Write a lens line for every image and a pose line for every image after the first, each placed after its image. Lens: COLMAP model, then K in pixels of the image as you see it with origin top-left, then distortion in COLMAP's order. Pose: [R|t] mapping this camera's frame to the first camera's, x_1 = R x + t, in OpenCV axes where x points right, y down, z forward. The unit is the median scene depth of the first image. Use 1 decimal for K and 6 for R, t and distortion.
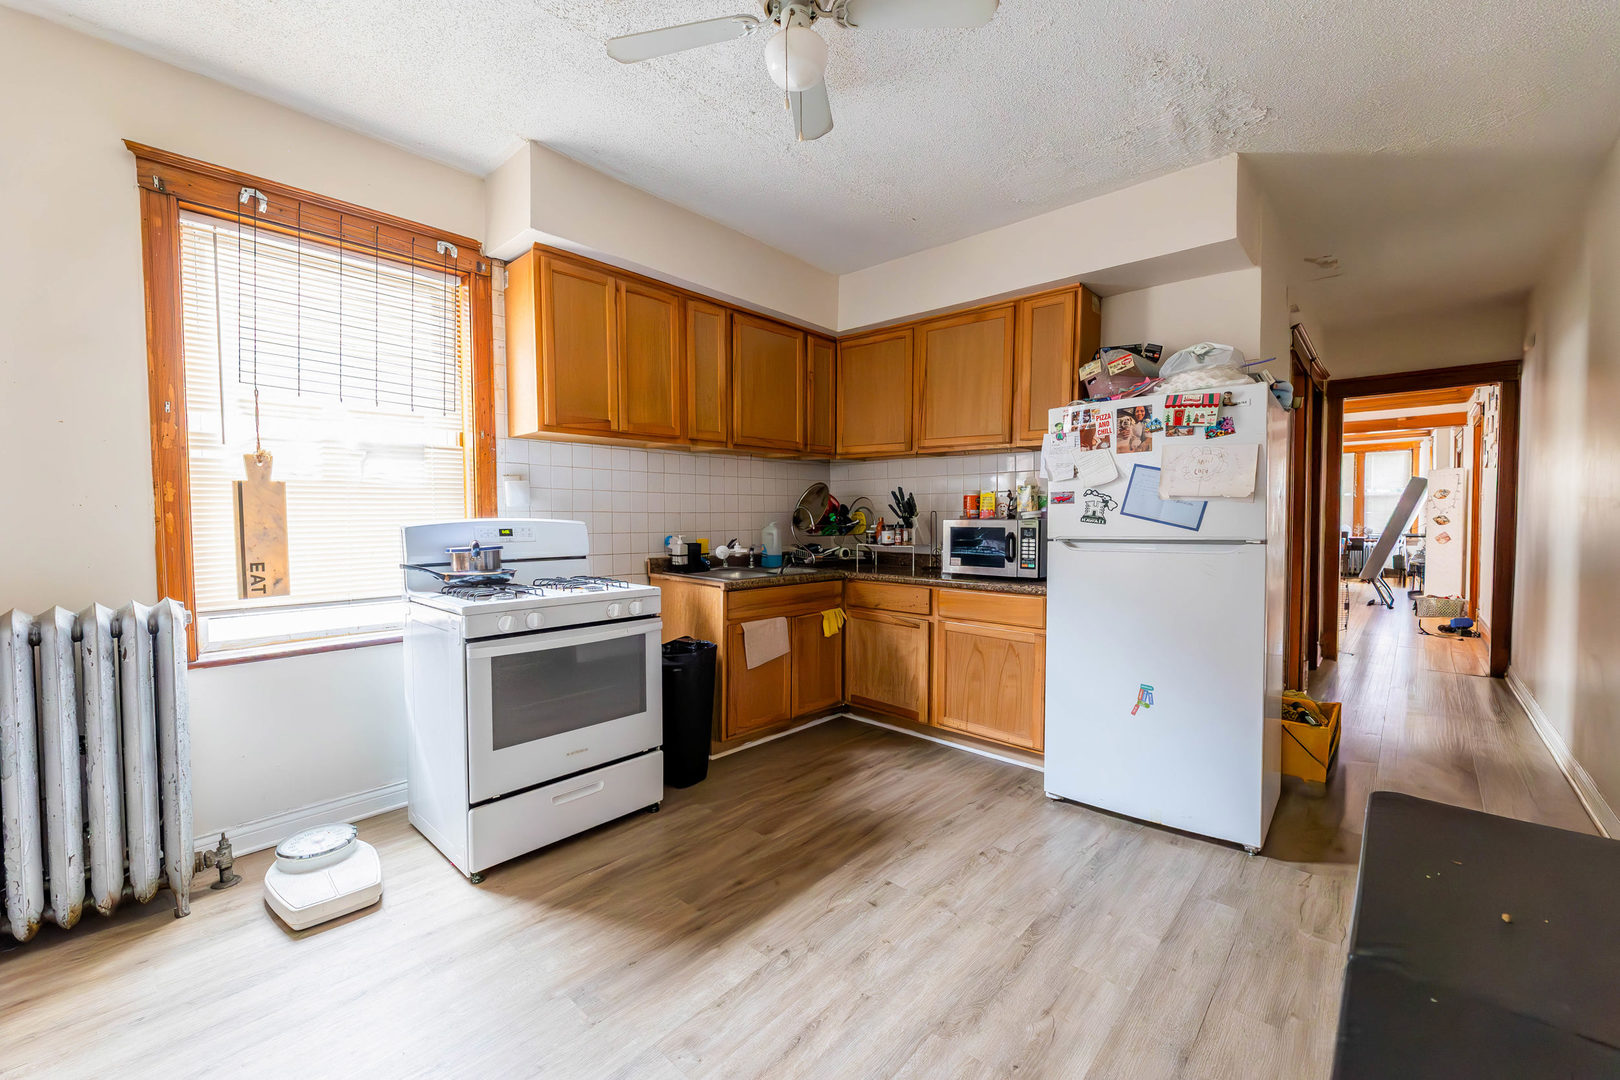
lens RADIAL K [[640.8, 0, 800.0], [0, 640.8, 535.3], [0, 0, 1]] dist [-0.001923, 0.000090]
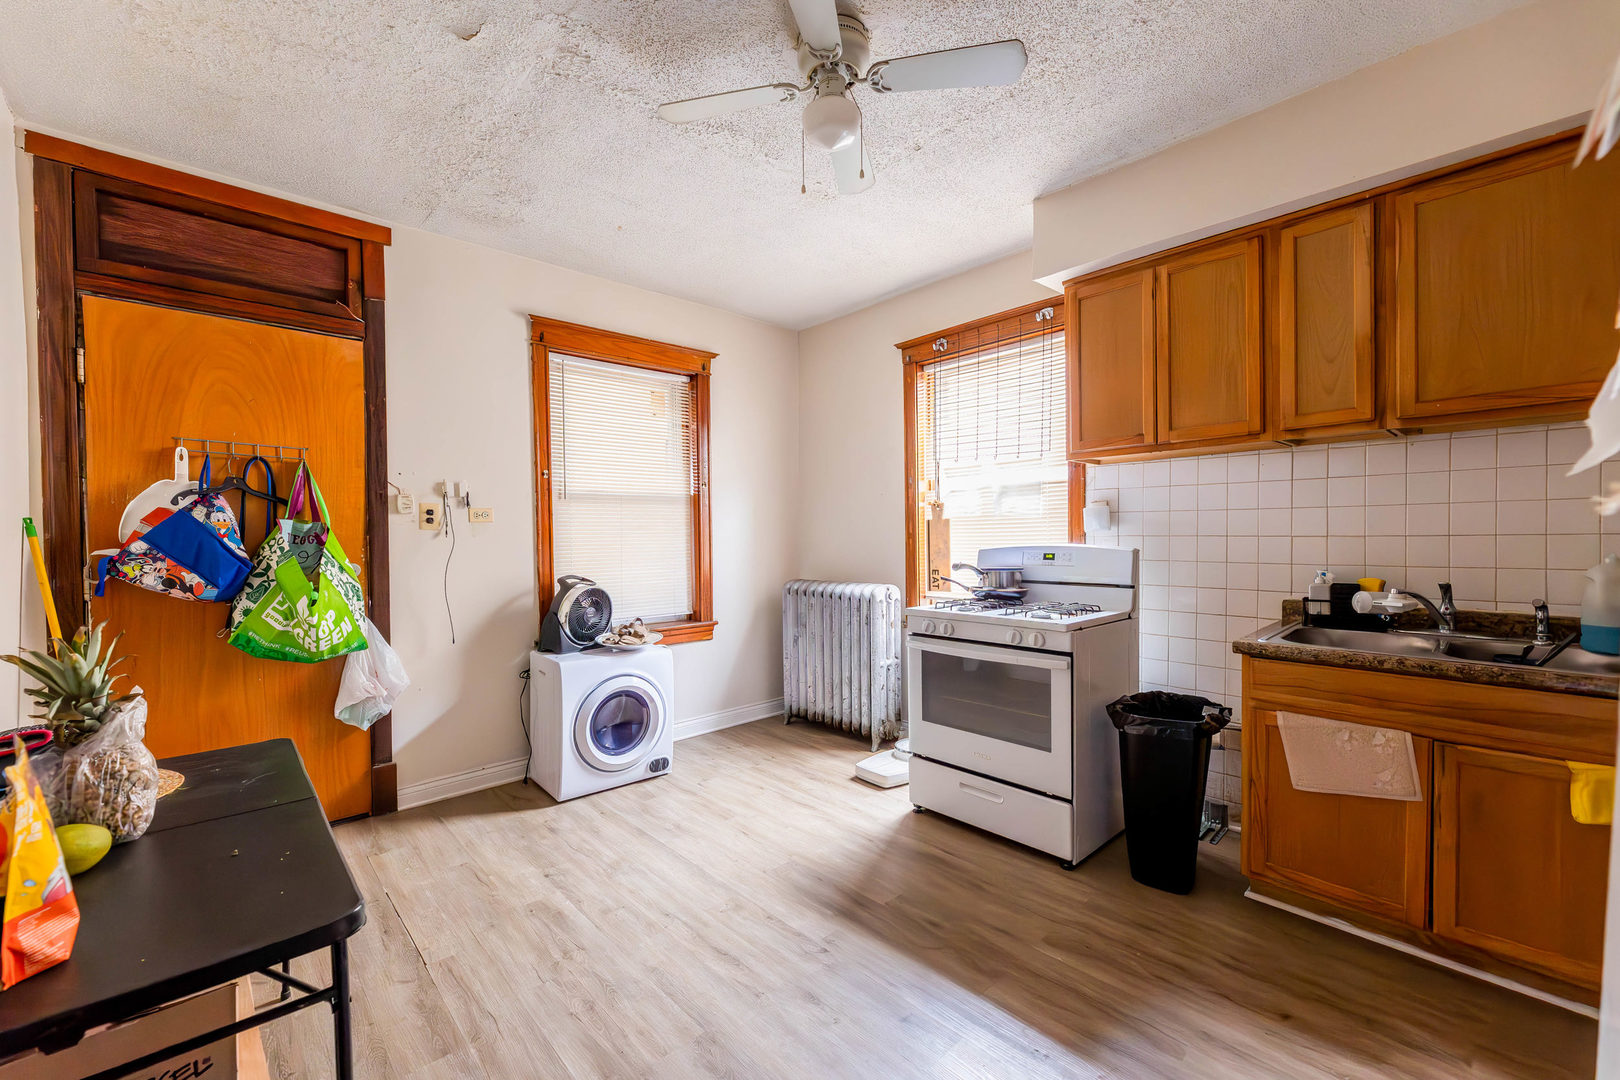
lens RADIAL K [[640.8, 0, 799.3], [0, 640.8, 544.6], [0, 0, 1]] dist [-0.001923, 0.000090]
pose [[-0.068794, 0.018354, -0.997462, 0.775127], [-0.019000, 0.999625, 0.019704, -0.044683], [0.997450, 0.020308, -0.068419, 0.746563]]
